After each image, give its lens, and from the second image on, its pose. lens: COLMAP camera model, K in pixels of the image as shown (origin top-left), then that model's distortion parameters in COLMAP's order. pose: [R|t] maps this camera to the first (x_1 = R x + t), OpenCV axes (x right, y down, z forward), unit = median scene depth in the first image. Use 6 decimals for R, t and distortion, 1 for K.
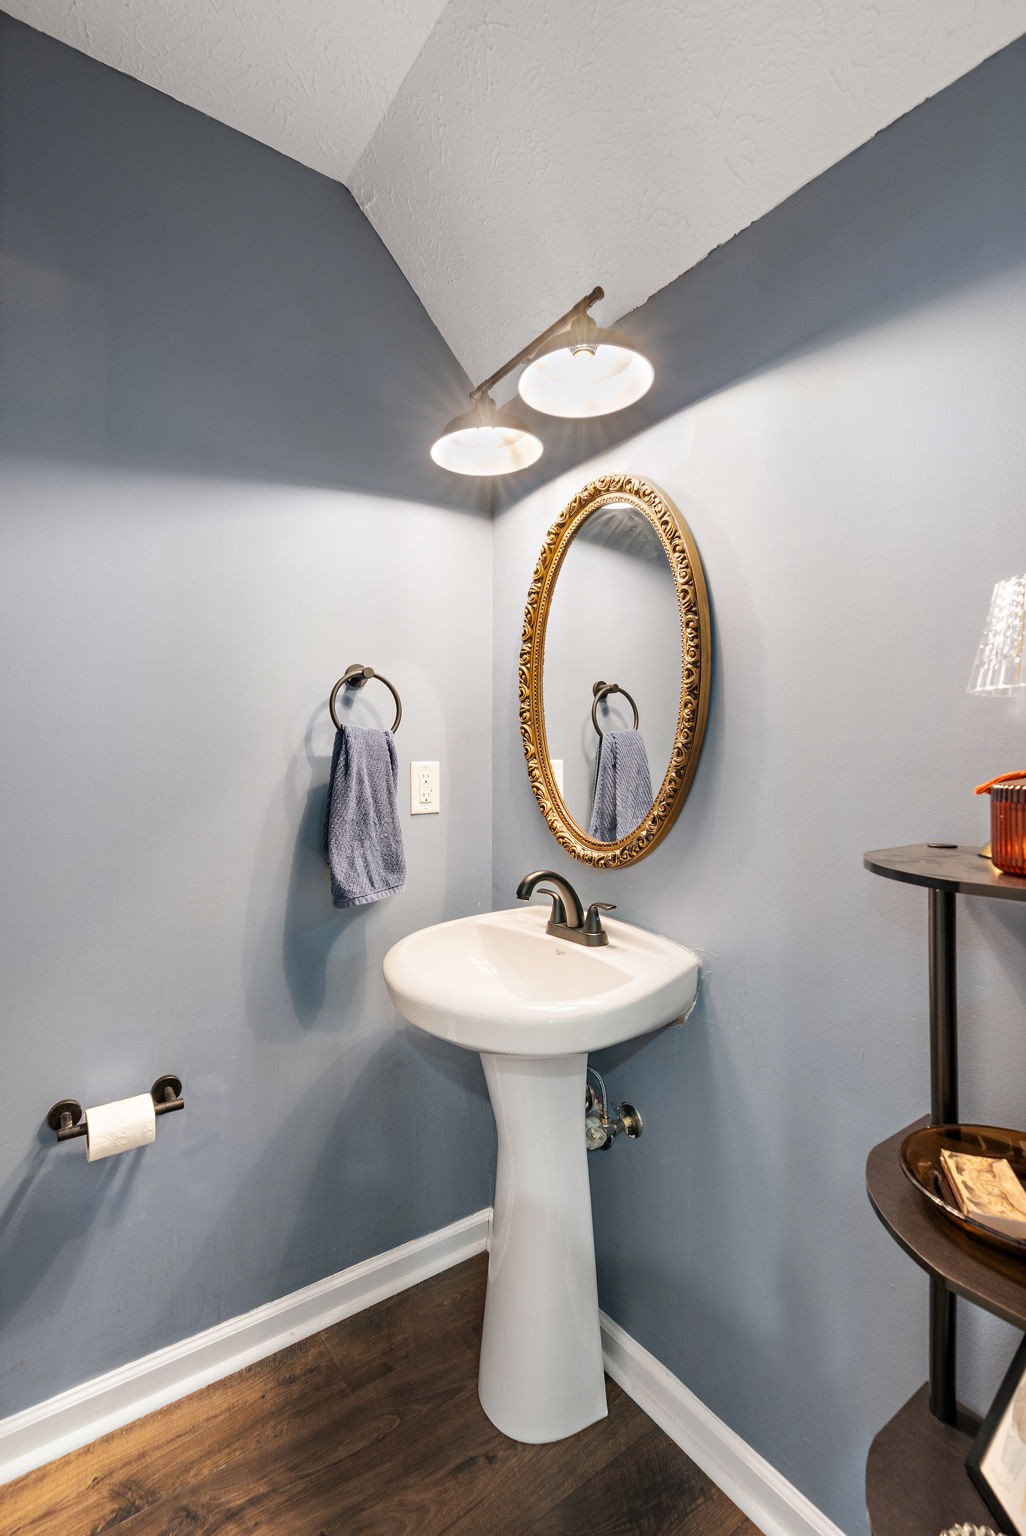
lens RADIAL K [[729.5, 0, 628.6], [0, 729.5, 780.0], [0, 0, 1]] dist [-0.005569, 0.000085]
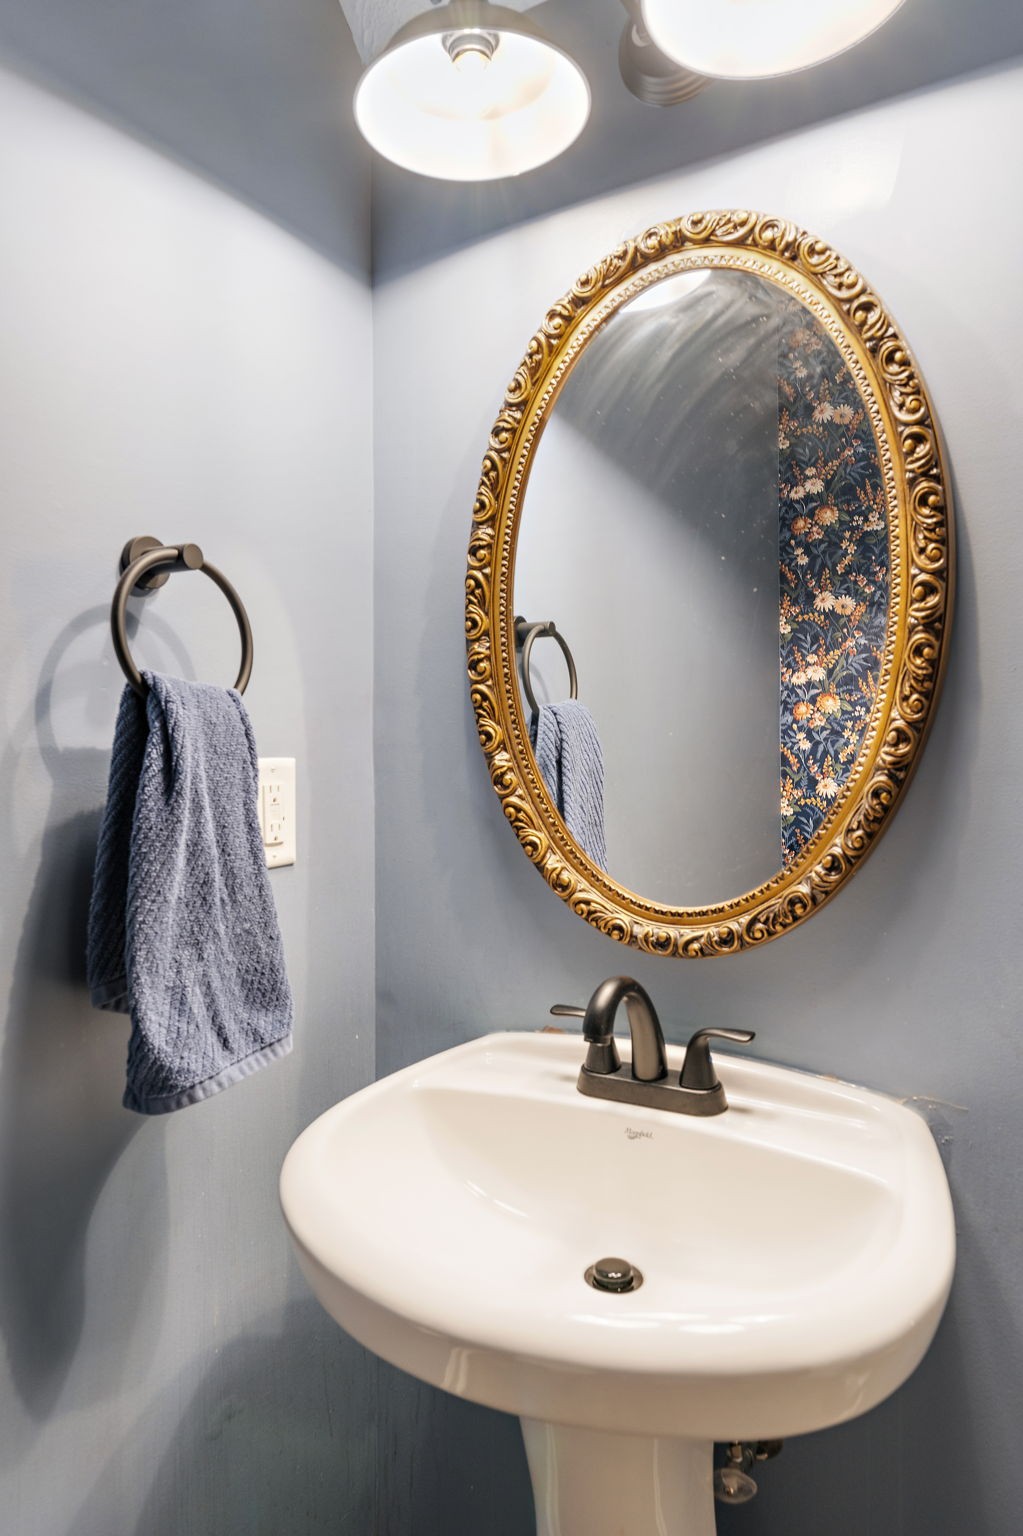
lens RADIAL K [[892.2, 0, 511.5], [0, 892.2, 768.0], [0, 0, 1]] dist [-0.002117, 0.000034]
pose [[0.924922, -0.012992, 0.379935, -0.391342], [0.015945, 0.999862, -0.004627, -0.015244], [-0.379822, 0.010338, 0.925002, 0.442922]]
